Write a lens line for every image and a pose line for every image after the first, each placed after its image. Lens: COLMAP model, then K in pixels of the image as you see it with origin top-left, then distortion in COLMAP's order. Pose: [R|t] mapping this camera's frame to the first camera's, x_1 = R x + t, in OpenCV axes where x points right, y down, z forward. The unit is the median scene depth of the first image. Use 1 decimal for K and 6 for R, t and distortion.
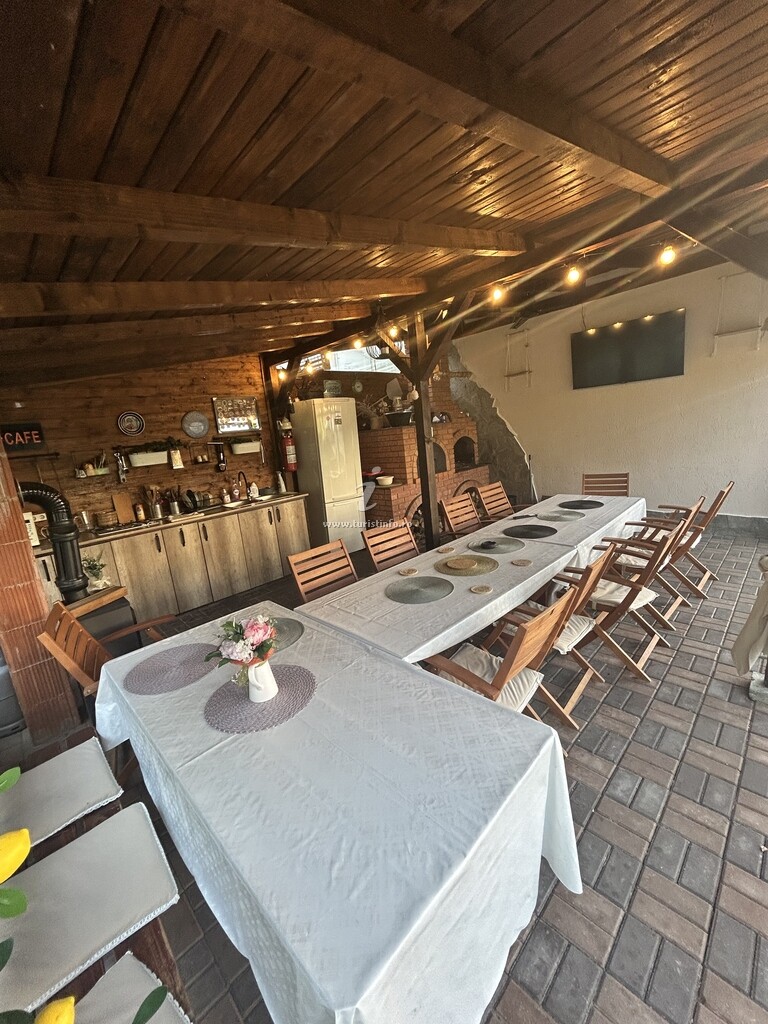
lens RADIAL K [[412.8, 0, 384.1], [0, 412.8, 511.1], [0, 0, 1]] dist [-0.001923, 0.000887]
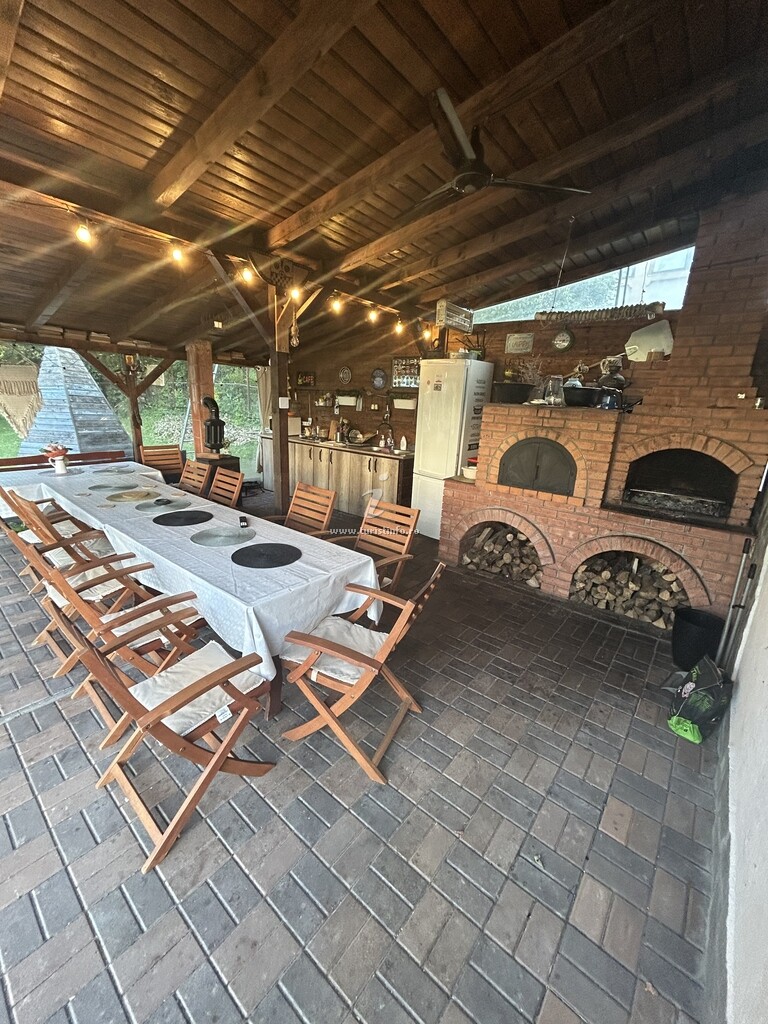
lens RADIAL K [[412.8, 0, 383.7], [0, 412.8, 509.6], [0, 0, 1]] dist [-0.001923, 0.000887]
pose [[0.101189, 0.358483, -0.928036, 0.800070], [-0.254004, 0.911217, 0.324291, -0.242405], [0.961895, 0.202911, 0.183261, 0.801815]]
